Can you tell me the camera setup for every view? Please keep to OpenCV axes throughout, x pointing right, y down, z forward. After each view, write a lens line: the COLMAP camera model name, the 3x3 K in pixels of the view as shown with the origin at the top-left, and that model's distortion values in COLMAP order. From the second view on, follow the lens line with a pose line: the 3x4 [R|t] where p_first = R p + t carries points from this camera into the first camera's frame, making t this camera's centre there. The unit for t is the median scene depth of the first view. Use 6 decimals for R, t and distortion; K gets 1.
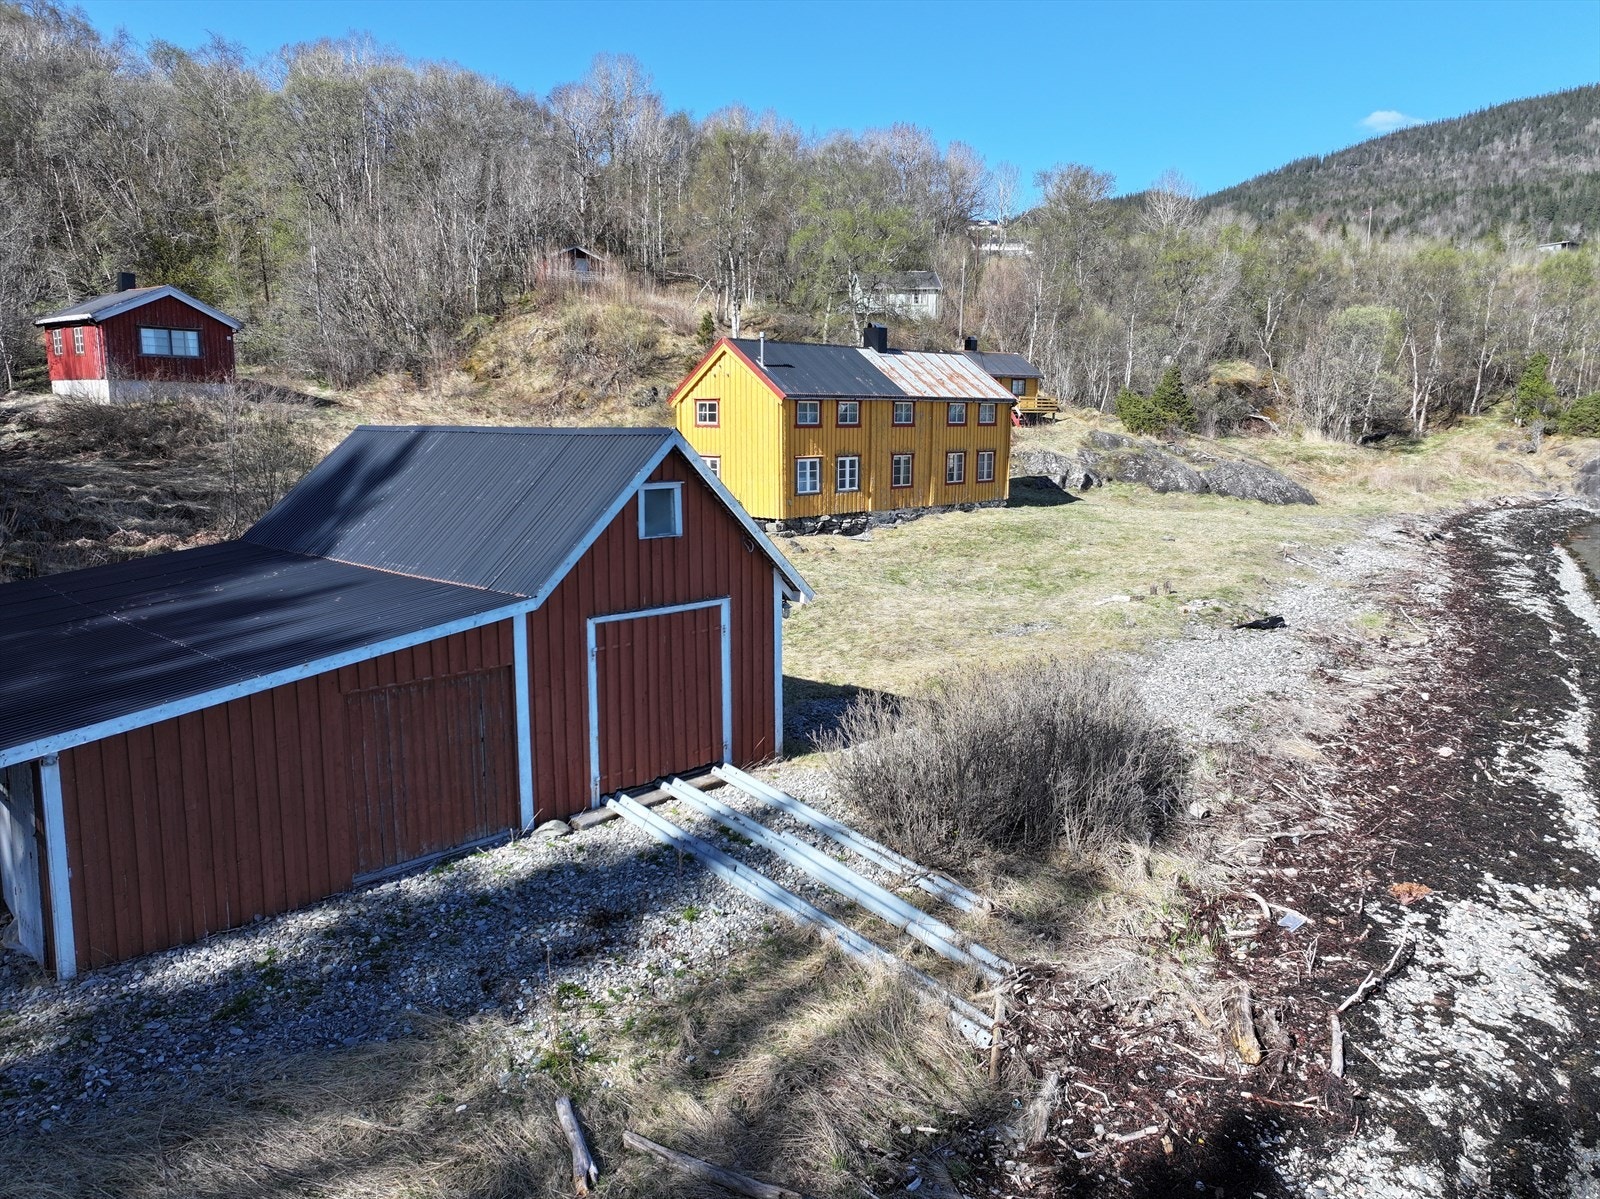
lens RADIAL K [[1120.3, 0, 800.0], [0, 1120.3, 599.5], [0, 0, 1]] dist [0.004289, 0.005670]
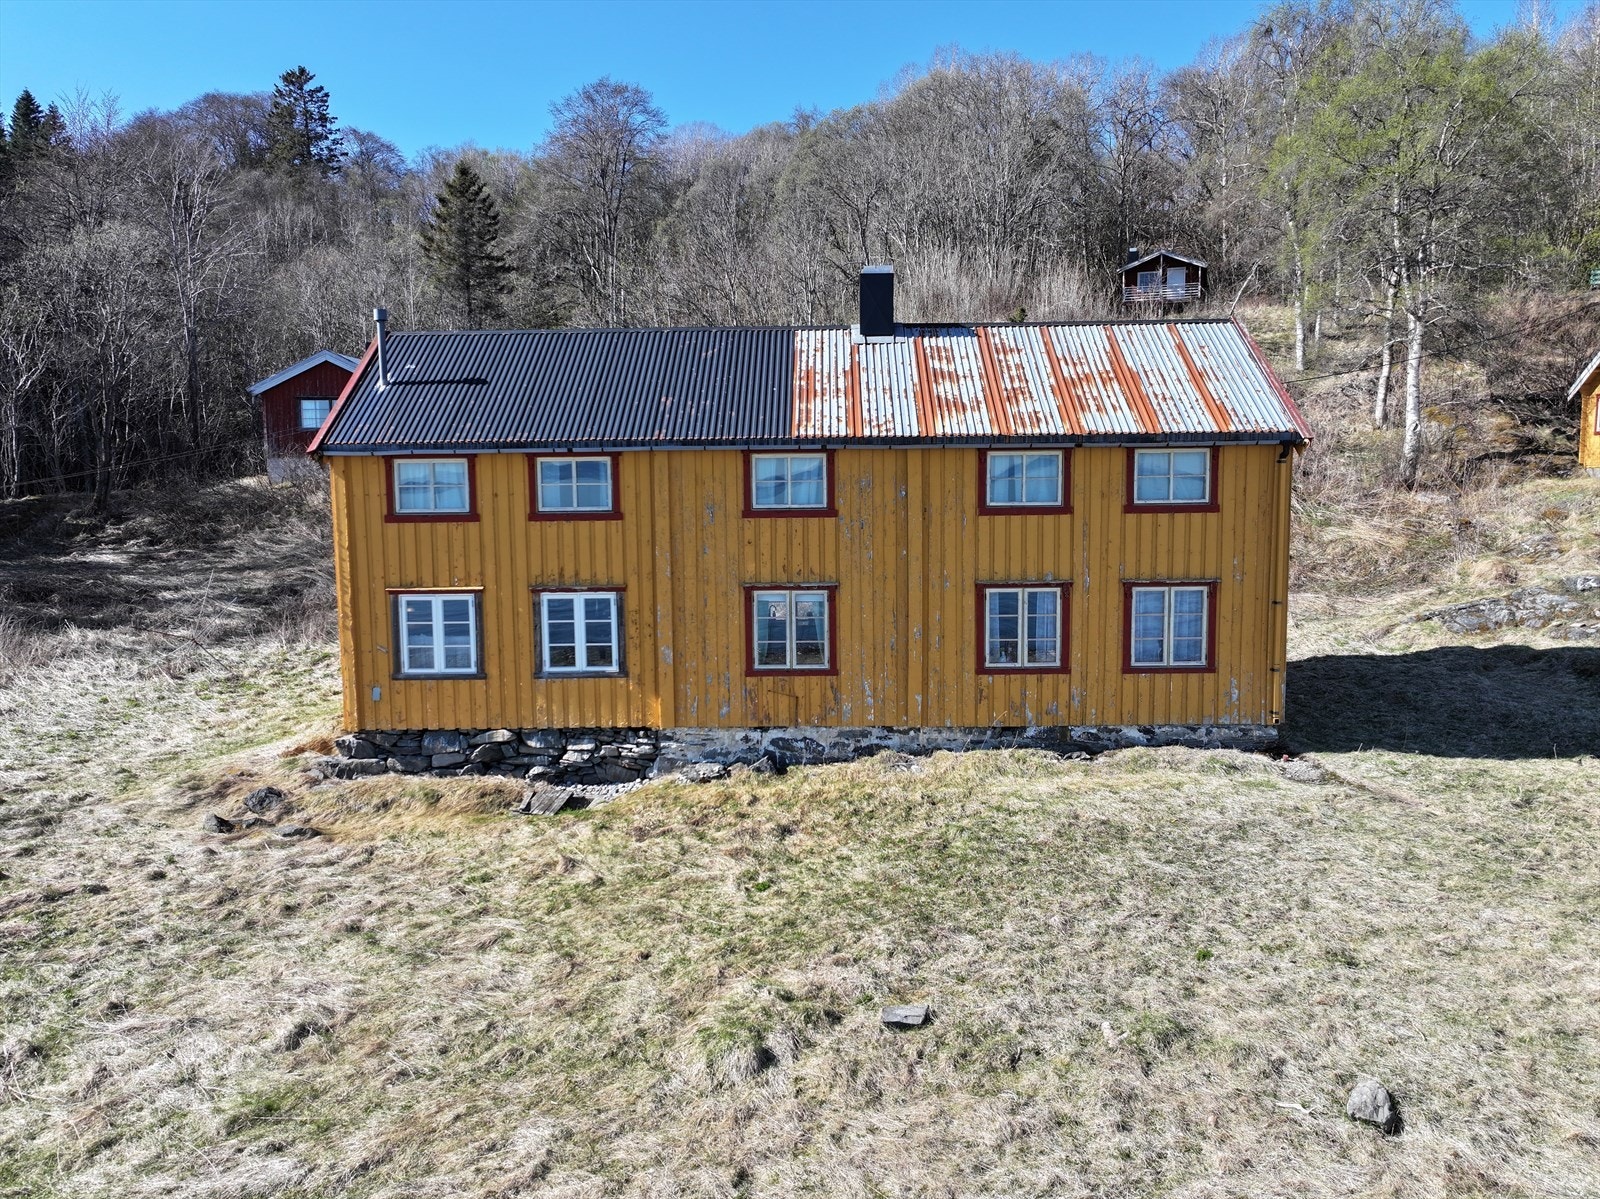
lens RADIAL K [[1120.3, 0, 800.0], [0, 1120.3, 599.5], [0, 0, 1]] dist [0.004289, 0.005670]
pose [[0.679009, 0.061363, -0.731561, 0.321391], [-0.105044, 0.994368, -0.014091, -0.103643], [0.726576, 0.086414, 0.681630, 0.637279]]
